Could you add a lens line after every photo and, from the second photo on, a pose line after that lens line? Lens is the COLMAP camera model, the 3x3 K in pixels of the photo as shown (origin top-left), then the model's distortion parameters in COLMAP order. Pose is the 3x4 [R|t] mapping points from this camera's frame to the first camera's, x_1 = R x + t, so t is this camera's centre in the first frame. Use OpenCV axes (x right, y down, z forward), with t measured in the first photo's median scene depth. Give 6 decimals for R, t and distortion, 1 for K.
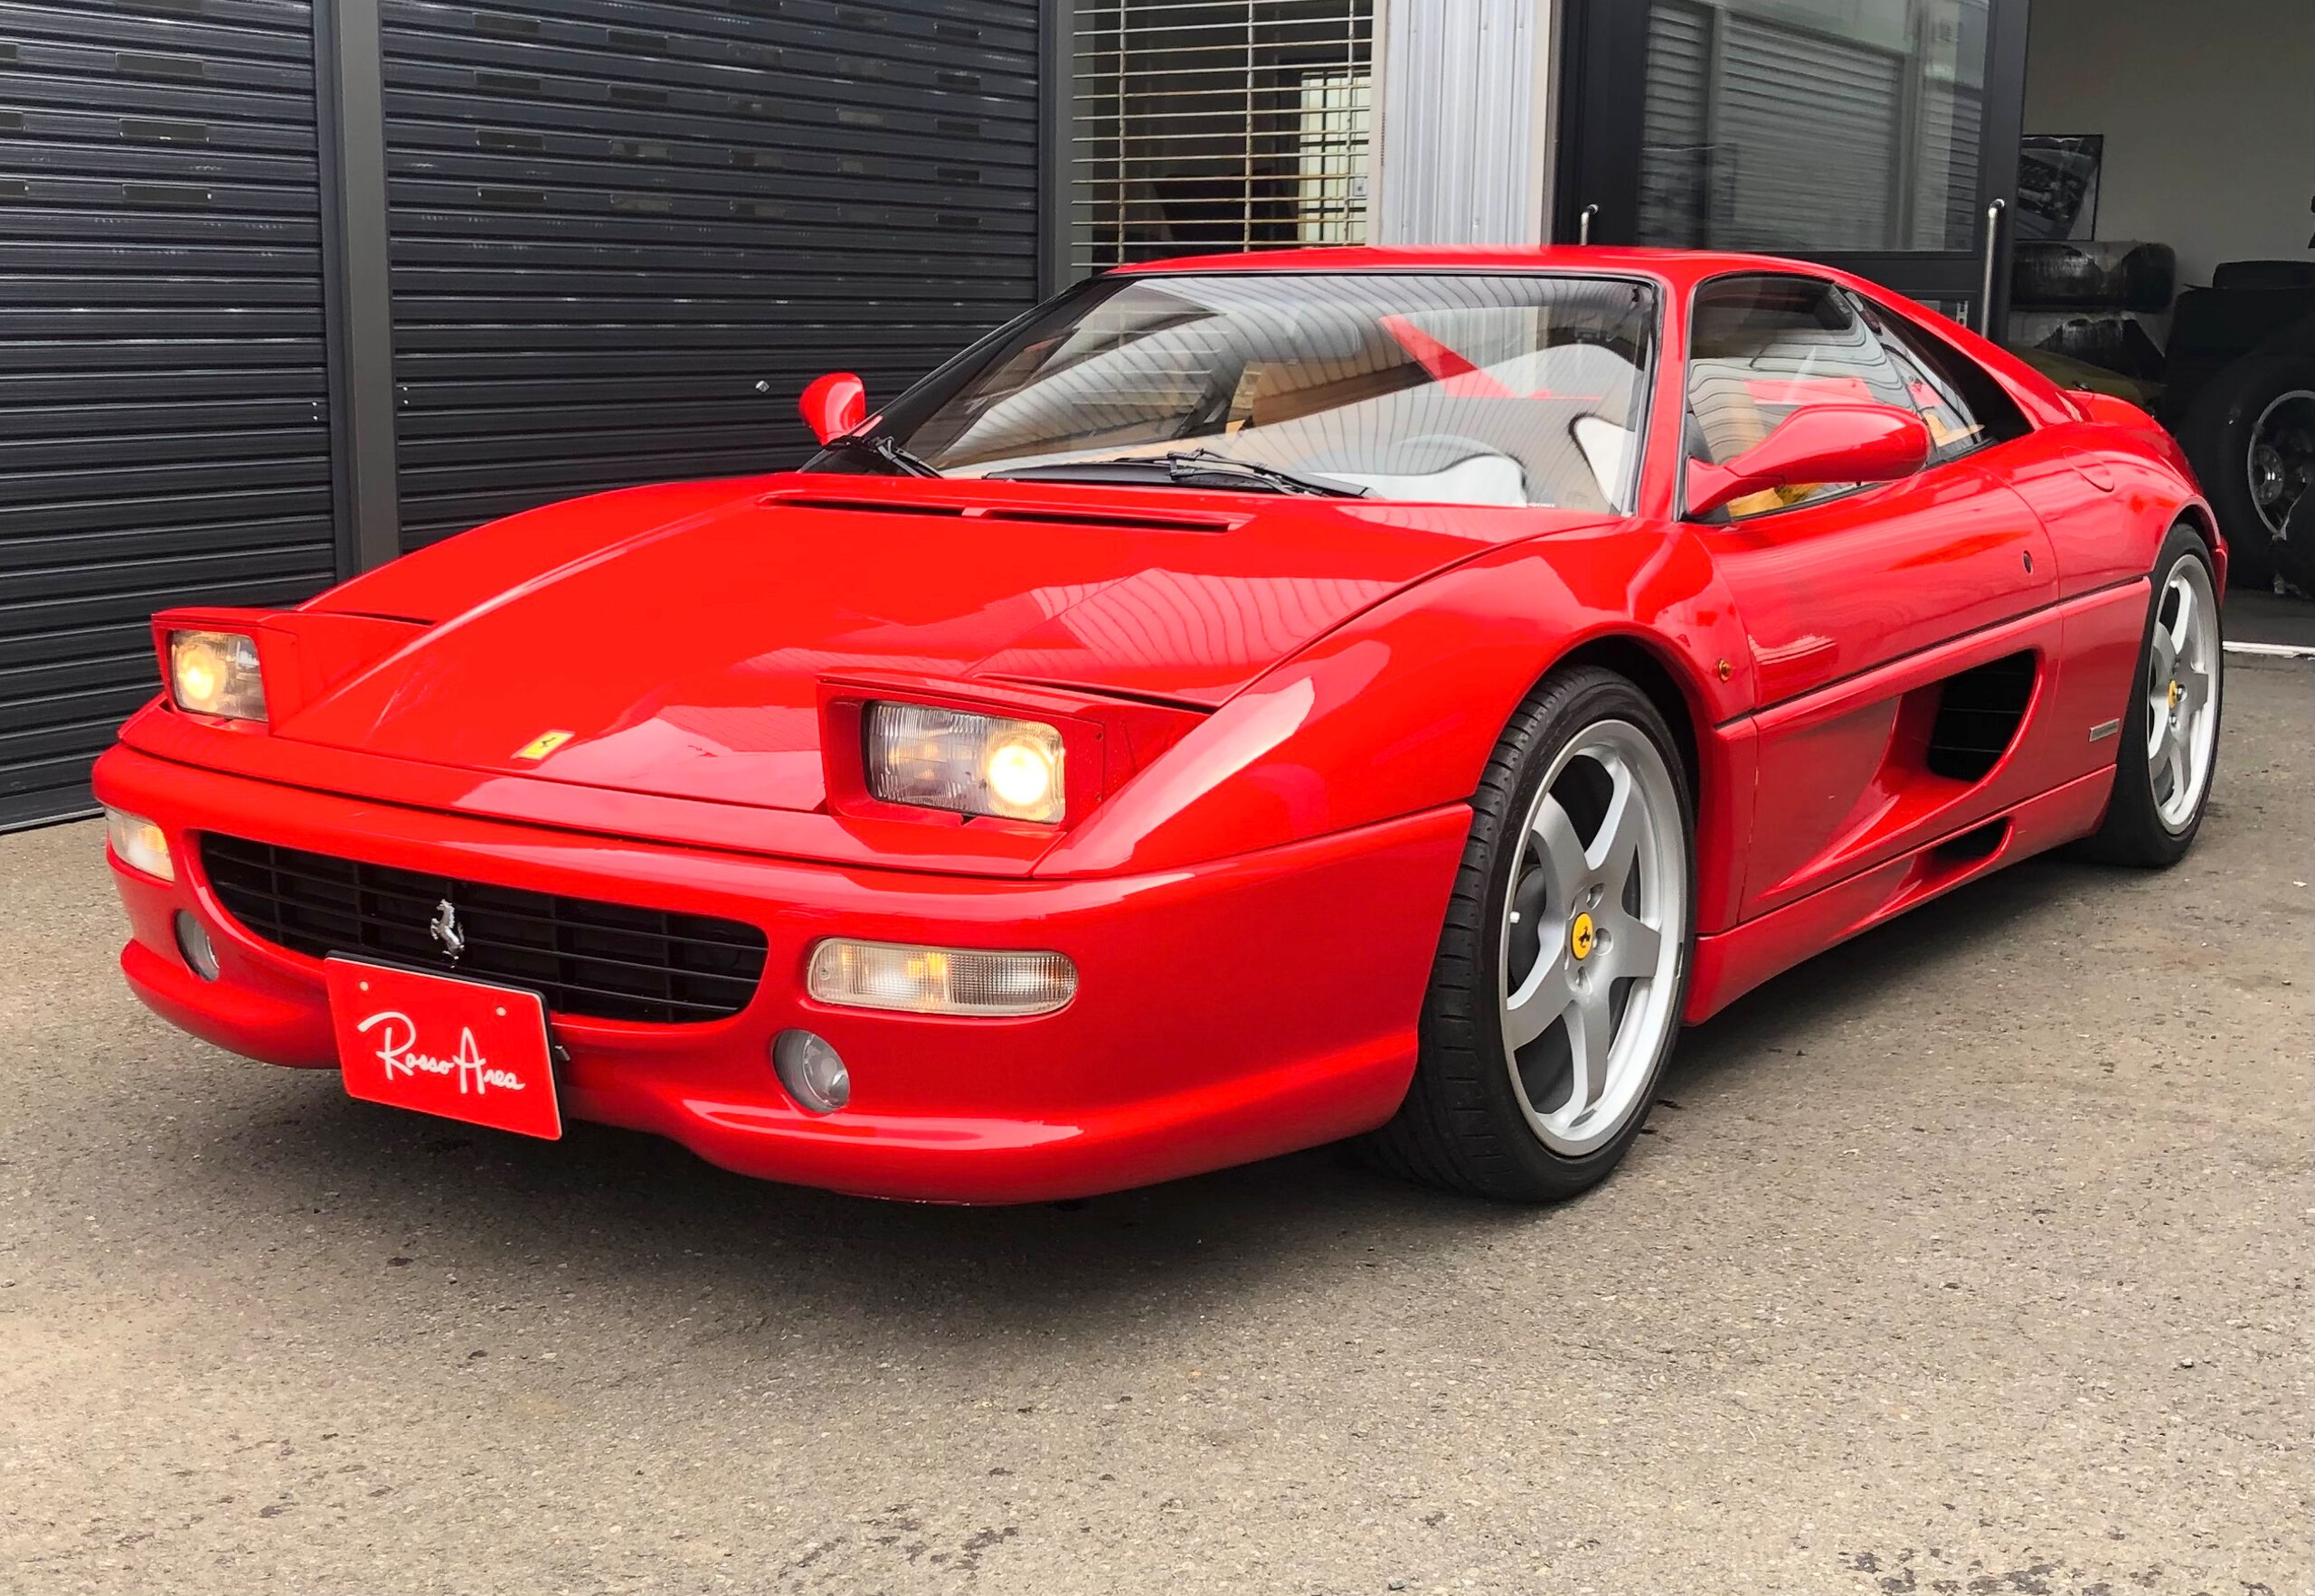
lens RADIAL K [[2834.4, 0, 1066.4], [0, 2834.4, 814.9], [0, 0, 1]] dist [0.011161, 0.000000]
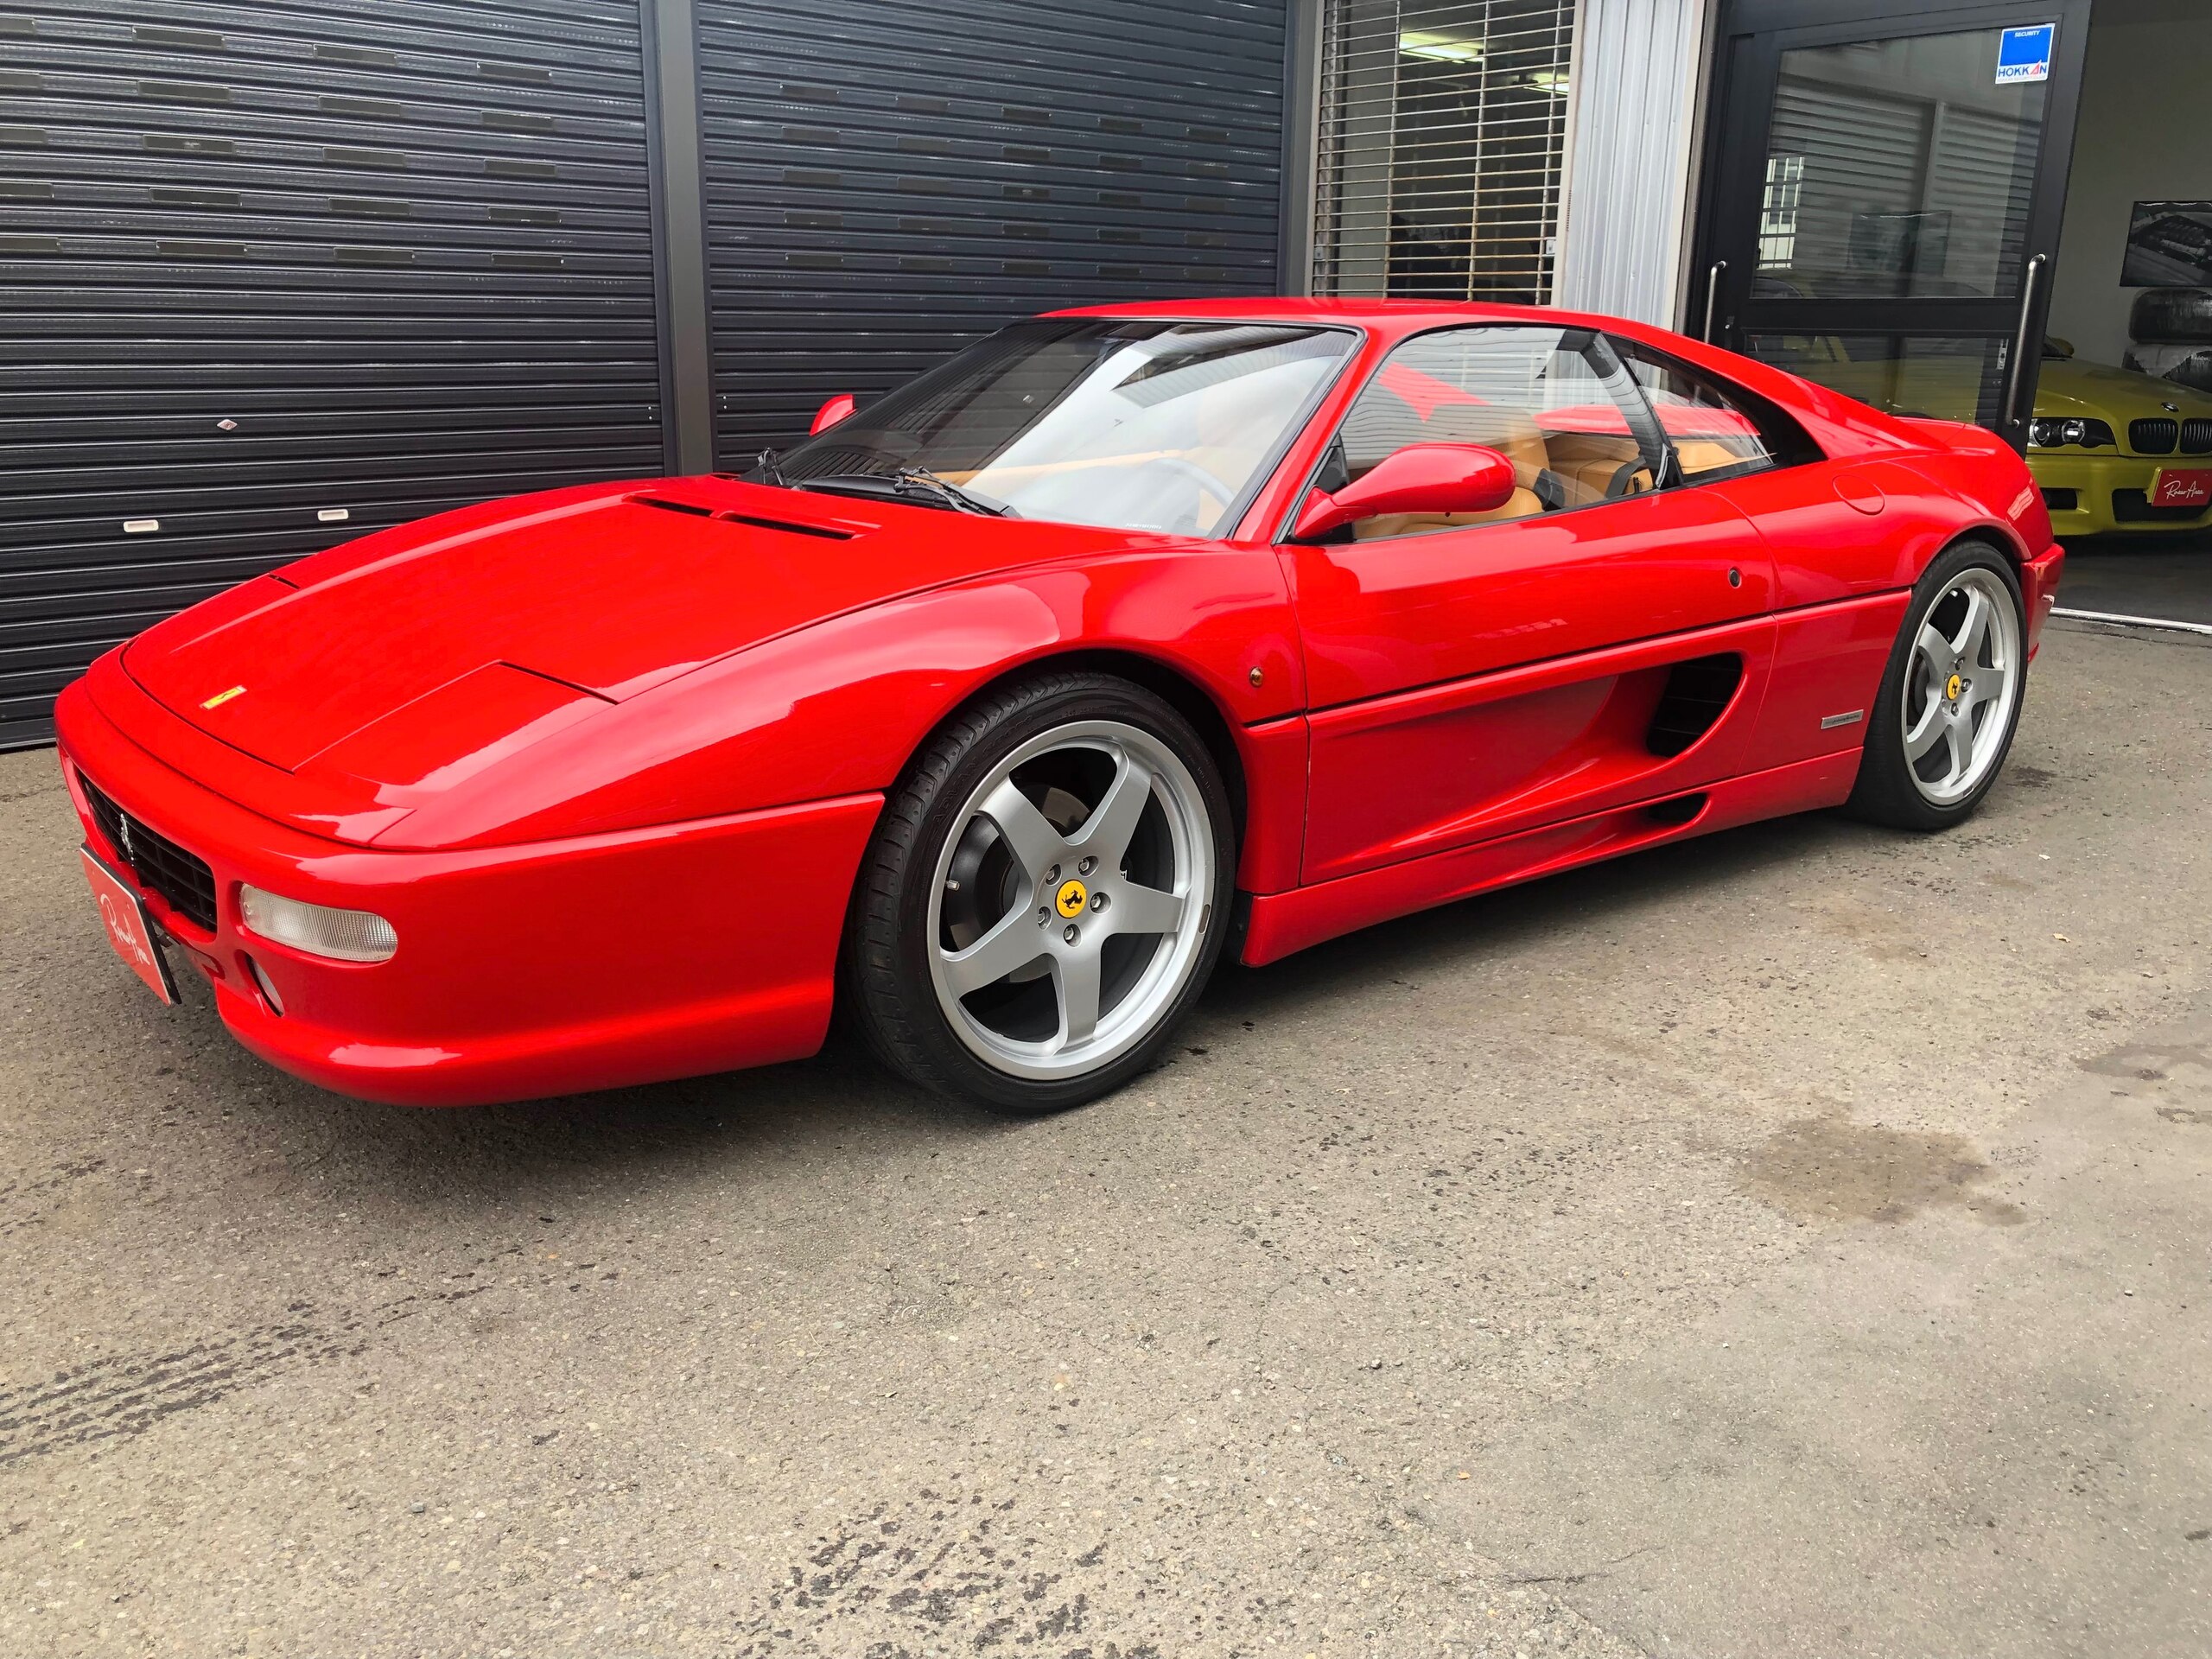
lens RADIAL K [[1817.1, 0, 1112.8], [0, 1817.1, 835.4], [0, 0, 1]] dist [0.015537, -0.018227]
pose [[0.964373, 0.075527, -0.253536, 0.414999], [-0.051263, 0.993566, 0.100988, -0.066035], [0.259532, -0.084393, 0.962040, 0.290679]]
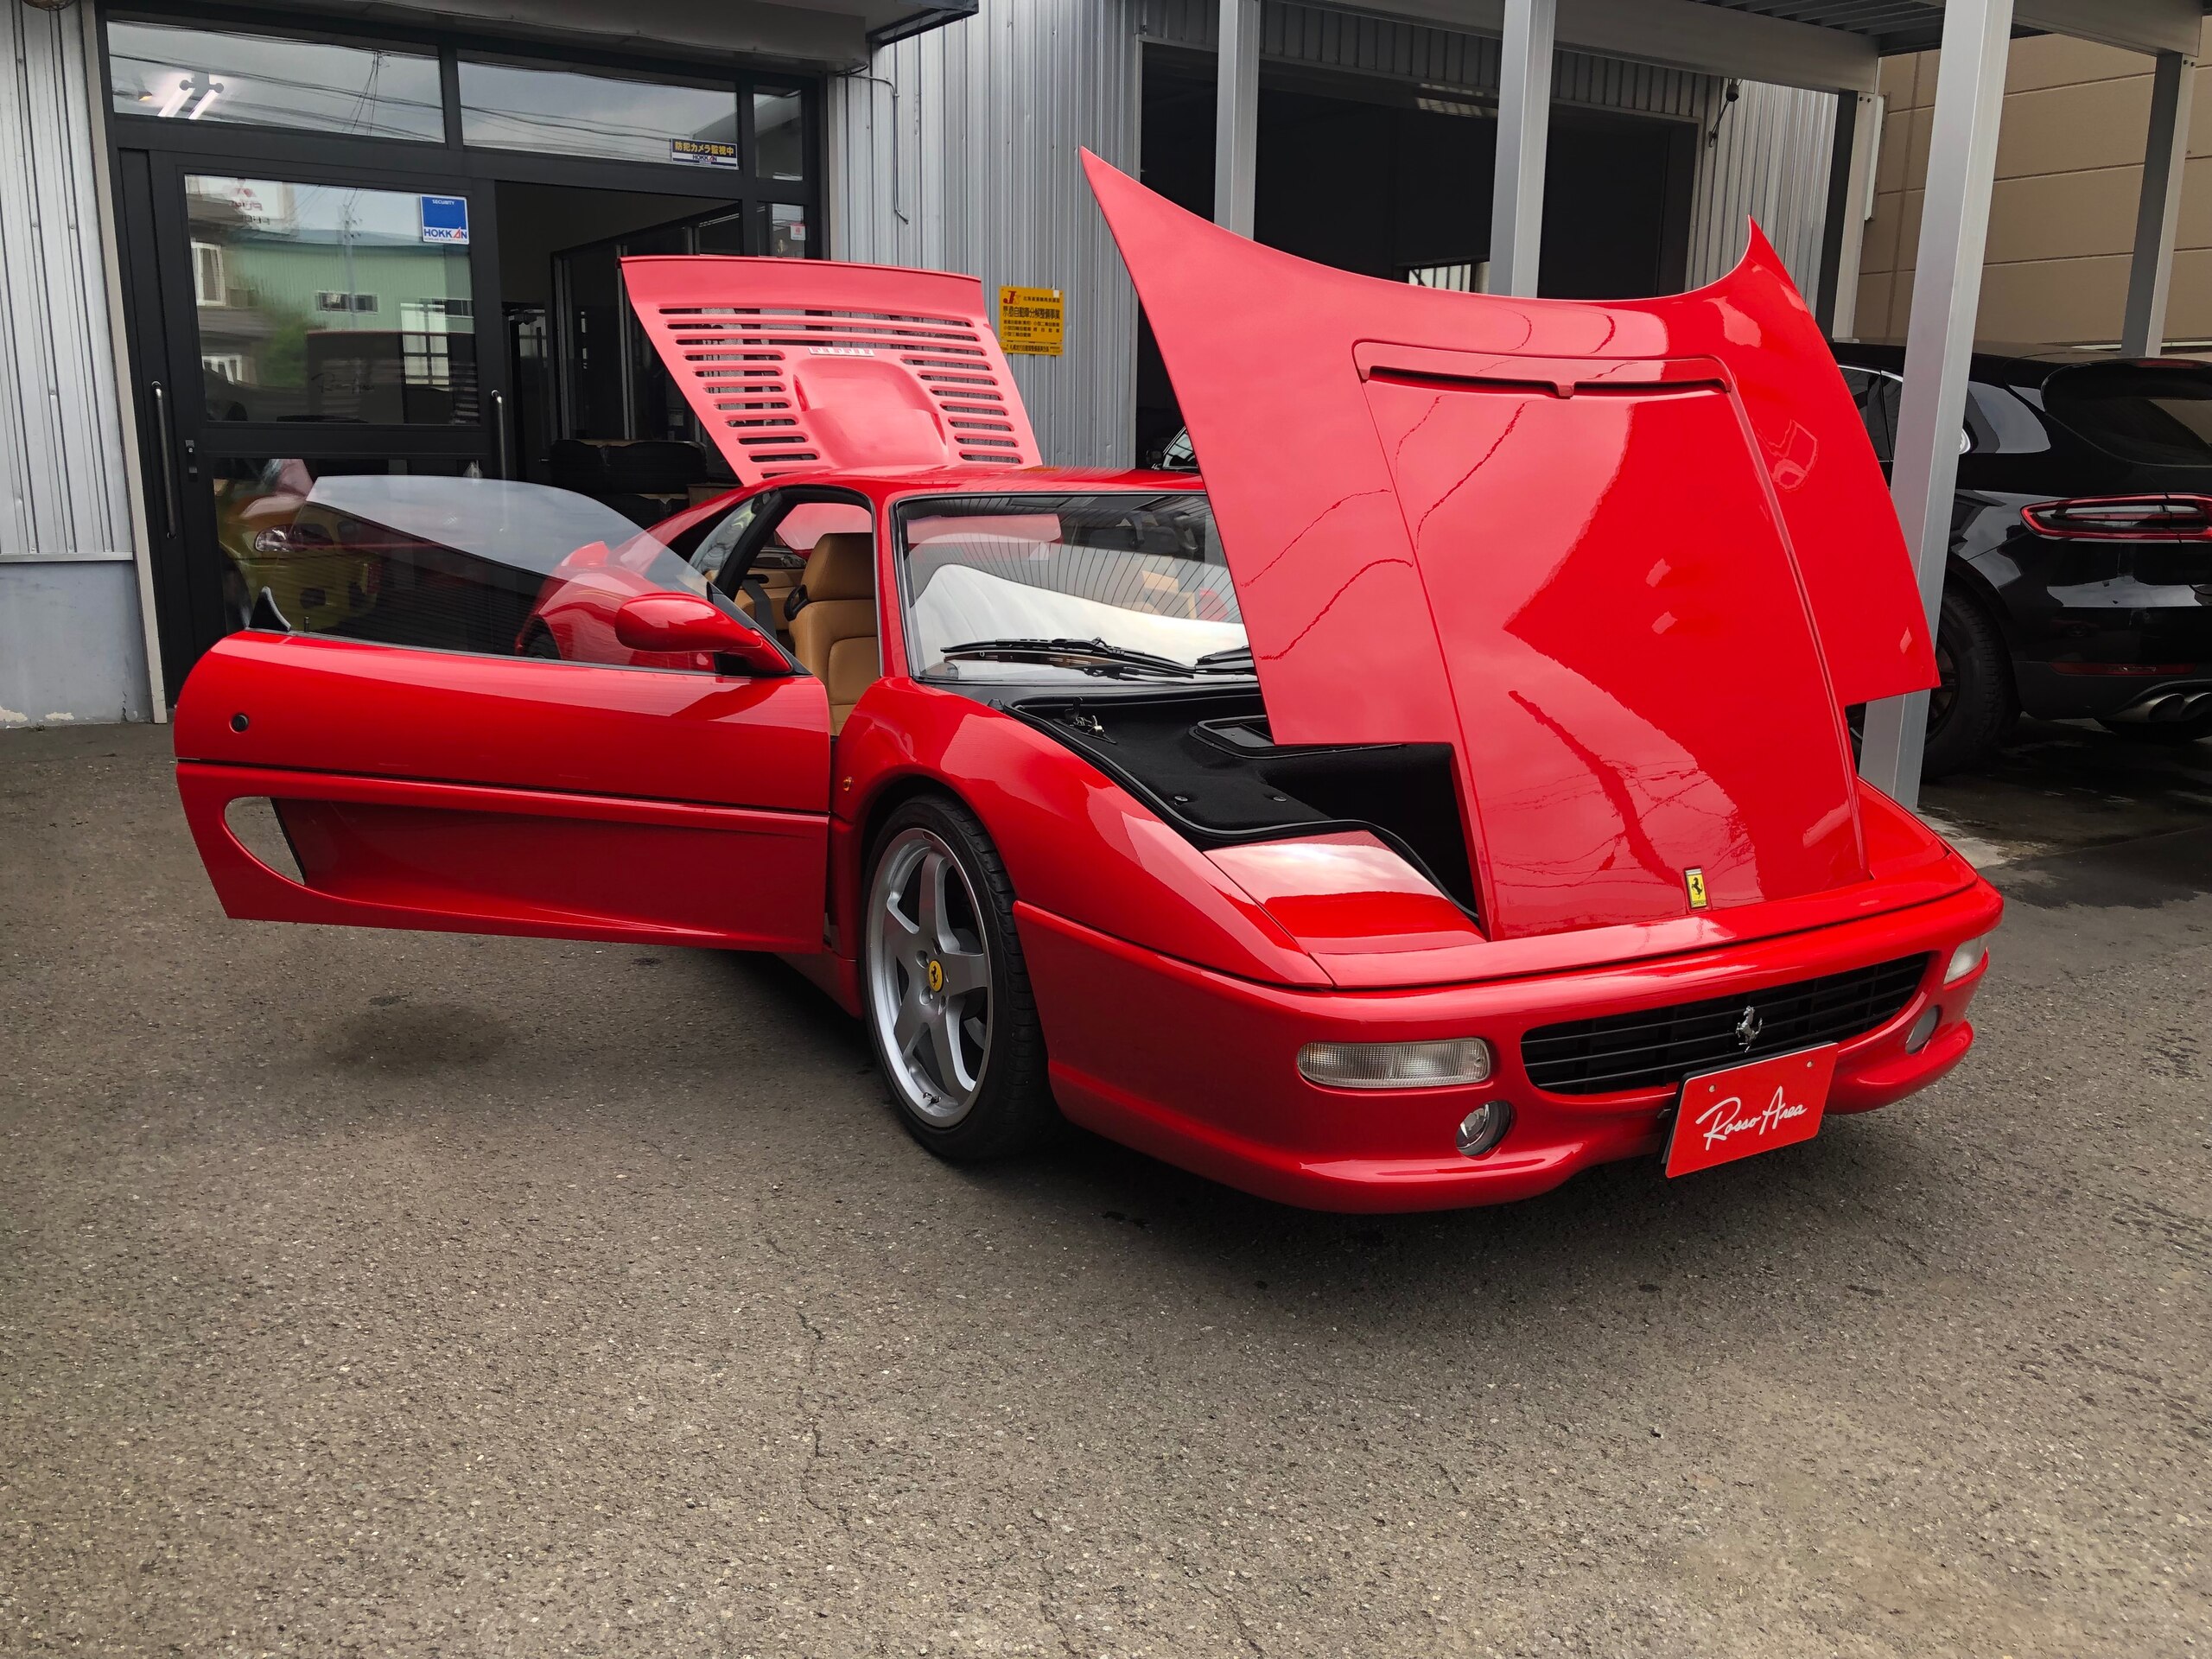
lens RADIAL K [[1817.1, 0, 1084.6], [0, 1817.1, 837.6], [0, 0, 1]] dist [0.015537, -0.018227]
pose [[0.431796, -0.200565, 0.879389, -1.071274], [0.151000, 0.977279, 0.148747, -0.221247], [-0.889242, 0.068559, 0.452270, 0.835341]]
